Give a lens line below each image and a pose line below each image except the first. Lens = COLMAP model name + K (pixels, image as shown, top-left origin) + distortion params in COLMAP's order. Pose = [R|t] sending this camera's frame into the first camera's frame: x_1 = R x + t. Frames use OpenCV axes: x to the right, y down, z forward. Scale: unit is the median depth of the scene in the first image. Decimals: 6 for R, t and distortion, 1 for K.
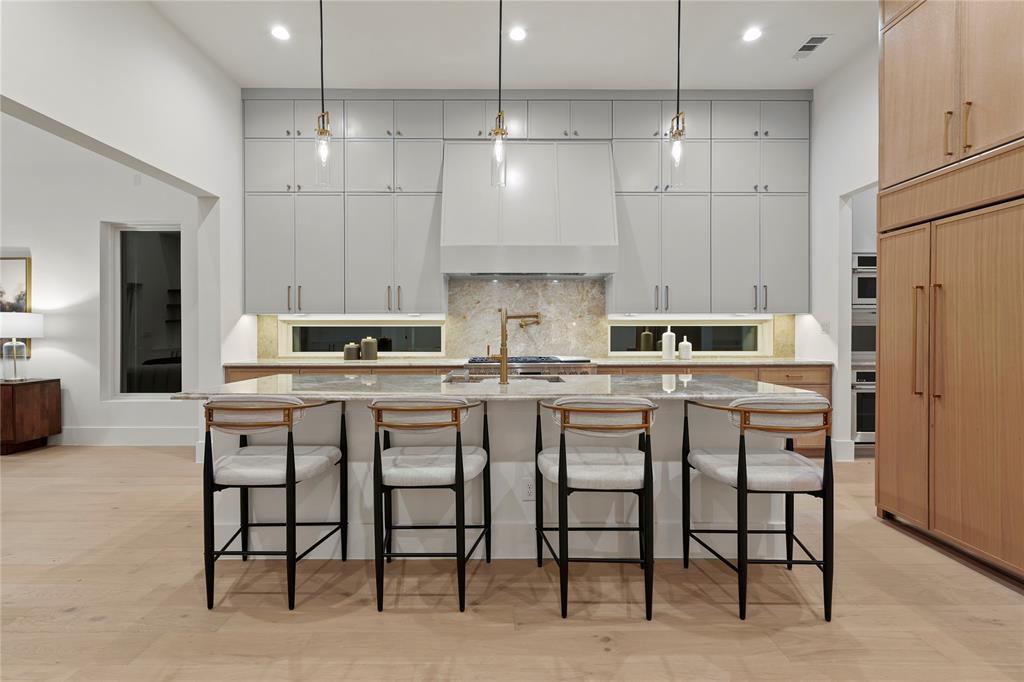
lens RADIAL K [[470.8, 0, 507.0], [0, 470.8, 336.3], [0, 0, 1]] dist [-0.000762, 0.000518]
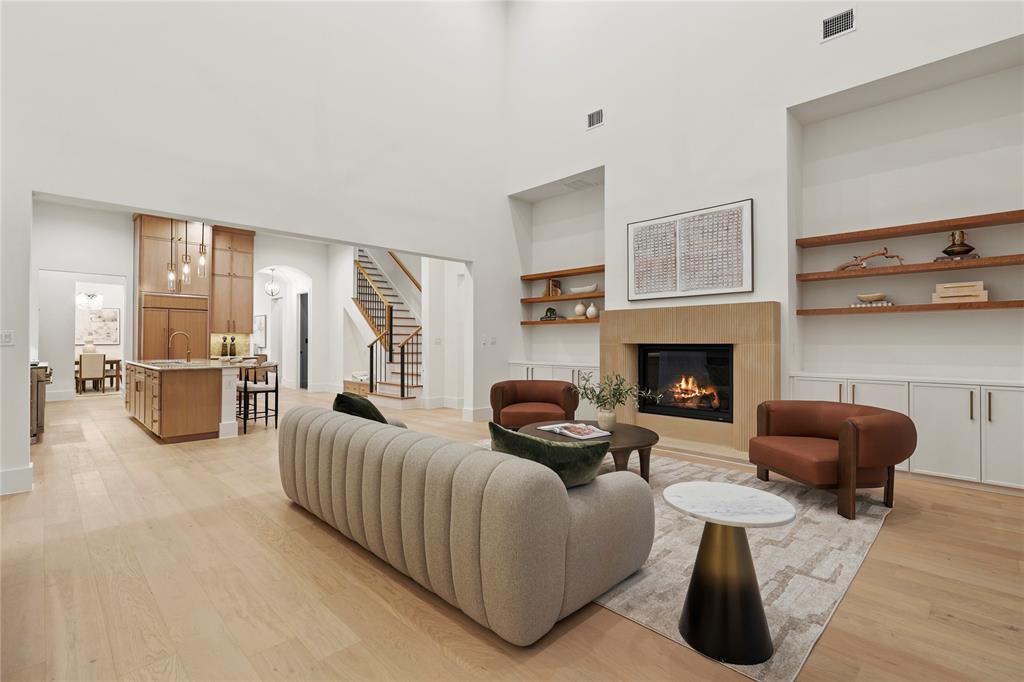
lens RADIAL K [[470.8, 0, 507.0], [0, 470.8, 336.3], [0, 0, 1]] dist [-0.000762, 0.000518]
pose [[-0.698915, 0.008365, 0.715156, -1.664573], [0.006816, 0.999964, -0.005035, -0.008145], [-0.715172, 0.001356, -0.698947, 0.849930]]
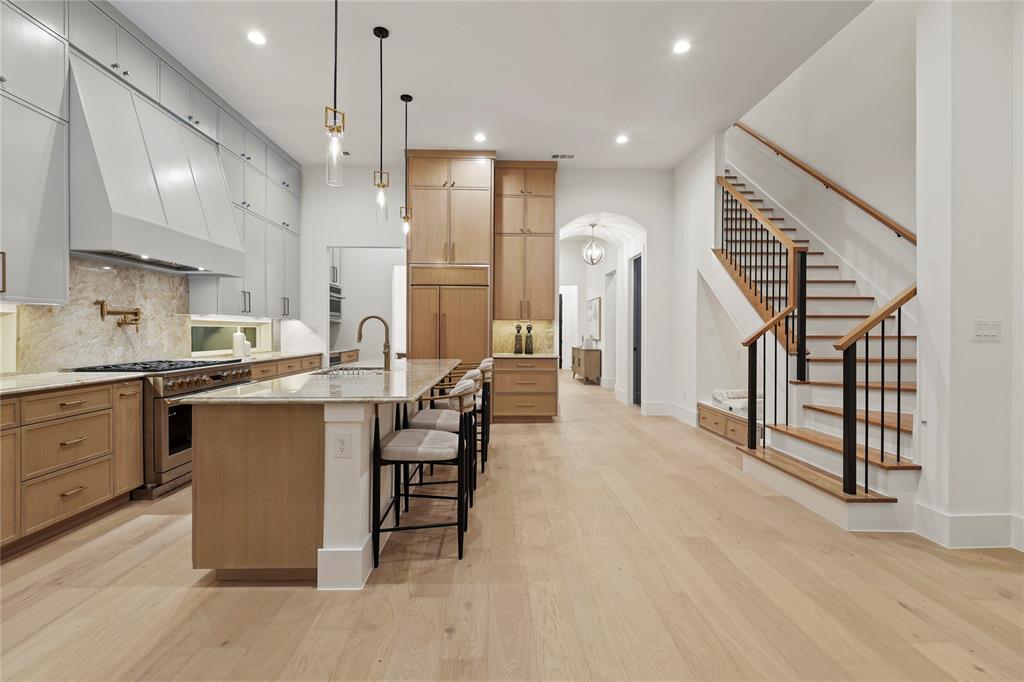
lens RADIAL K [[470.8, 0, 507.0], [0, 470.8, 336.3], [0, 0, 1]] dist [-0.000762, 0.000518]
pose [[-0.015768, -0.008690, 0.999838, -0.763569], [0.007354, 0.999934, 0.008807, -0.004688], [-0.999849, 0.007491, -0.015703, 0.368092]]
